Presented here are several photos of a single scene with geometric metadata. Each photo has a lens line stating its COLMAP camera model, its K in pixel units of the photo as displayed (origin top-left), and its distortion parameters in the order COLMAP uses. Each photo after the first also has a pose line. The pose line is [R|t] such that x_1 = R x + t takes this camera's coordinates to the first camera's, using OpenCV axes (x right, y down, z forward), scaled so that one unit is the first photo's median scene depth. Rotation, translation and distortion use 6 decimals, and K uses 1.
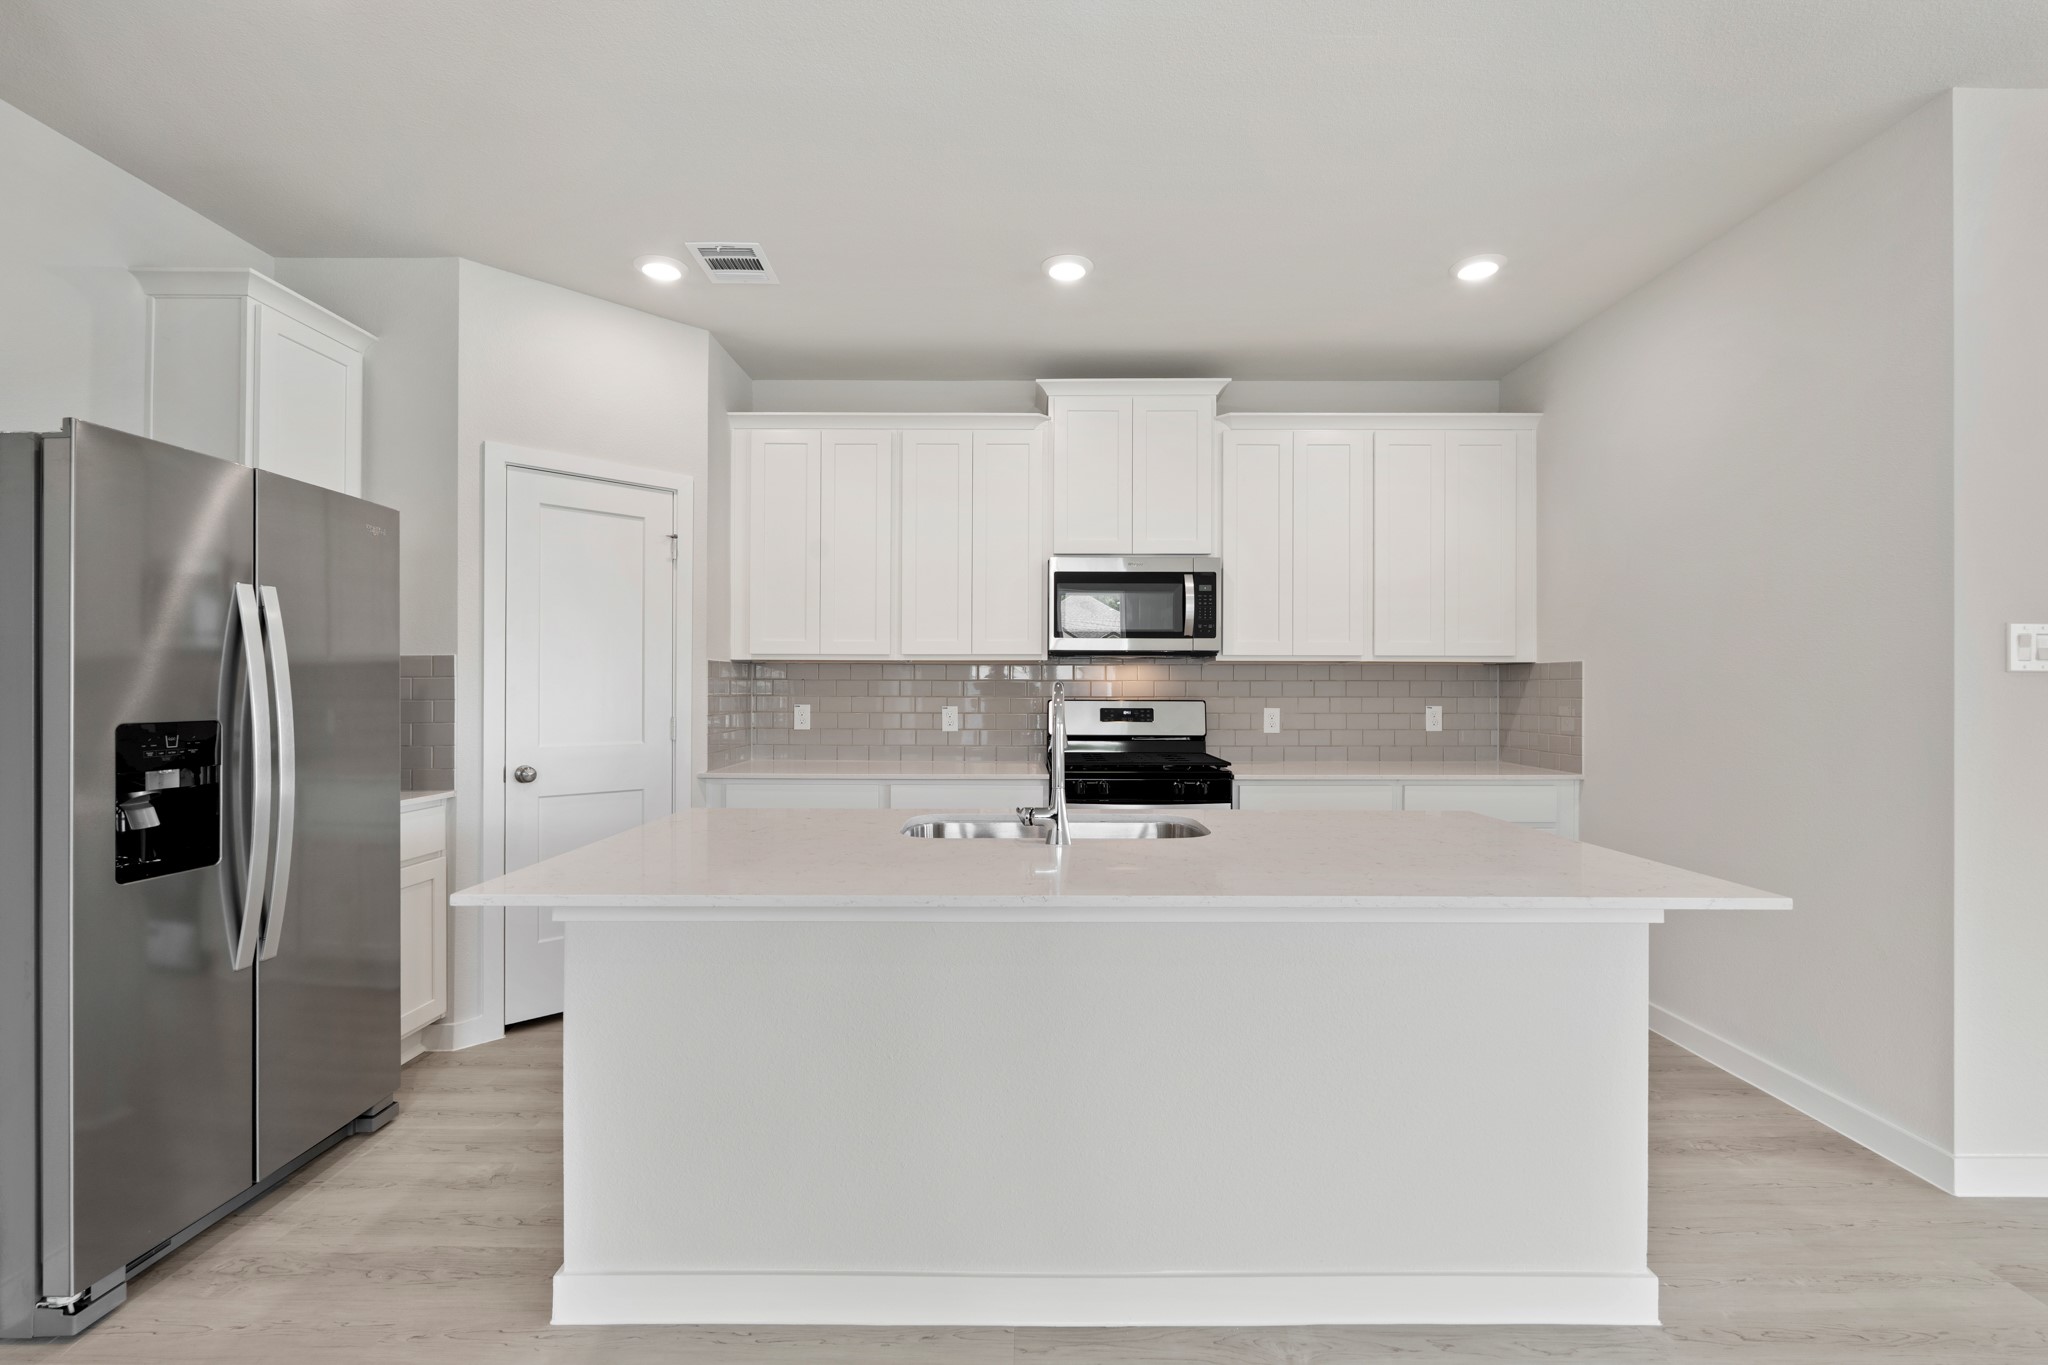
lens RADIAL K [[898.6, 0, 1018.0], [0, 898.6, 688.9], [0, 0, 1]] dist [-0.003622, 0.000544]
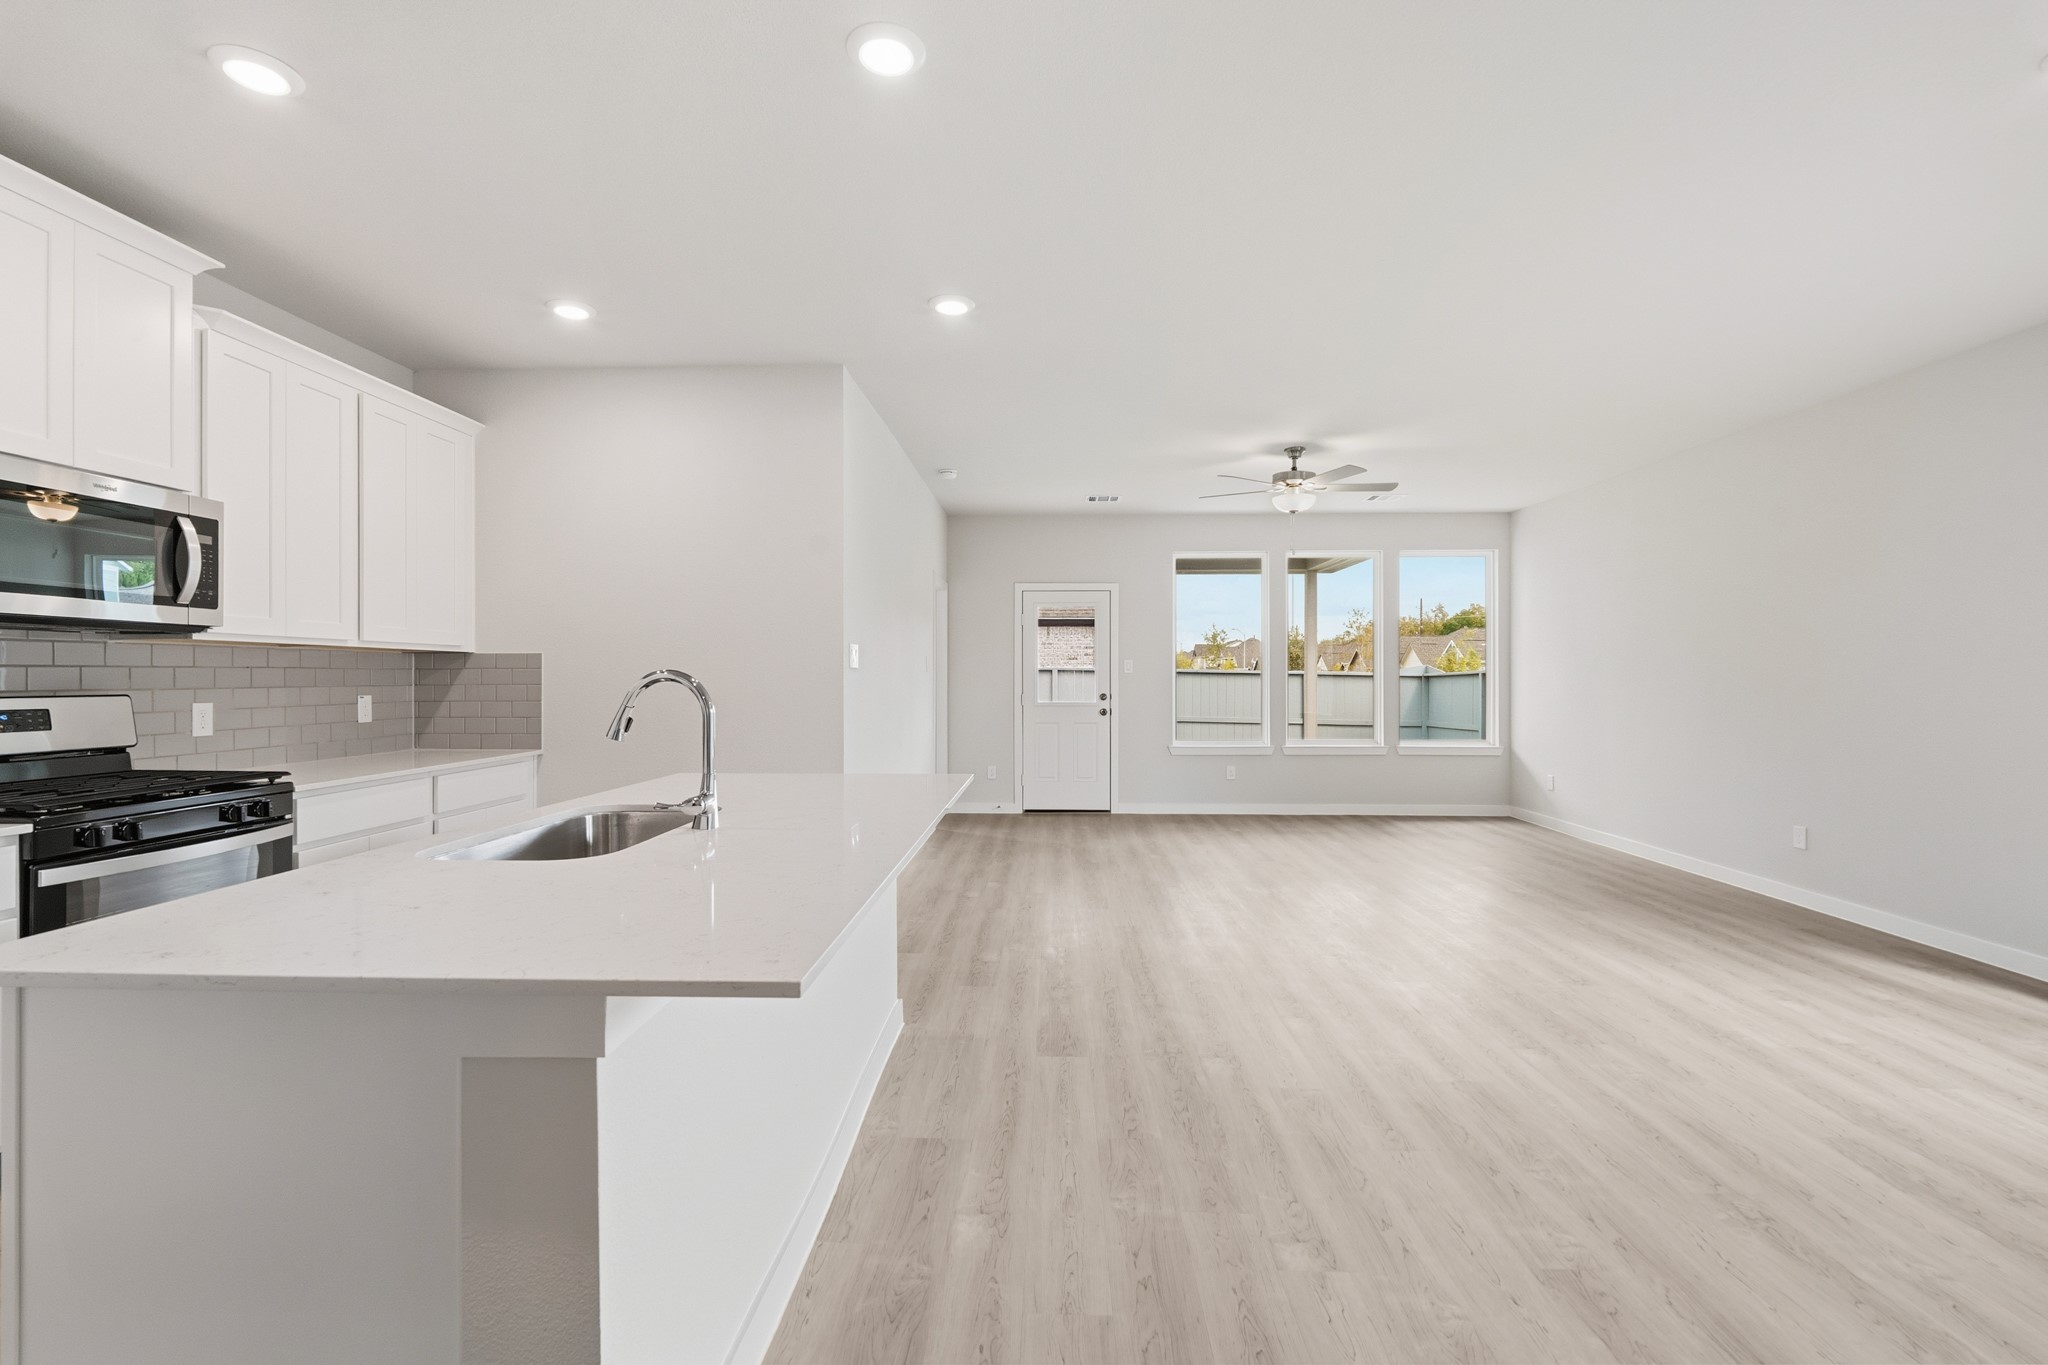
lens RADIAL K [[911.4, 0, 1019.8], [0, 911.4, 674.9], [0, 0, 1]] dist [-0.000632, -0.000033]
pose [[0.036718, -0.000124, 0.999326, -0.493466], [0.001564, 0.999999, 0.000066, -0.001555], [-0.999324, 0.001560, 0.036718, 0.304218]]
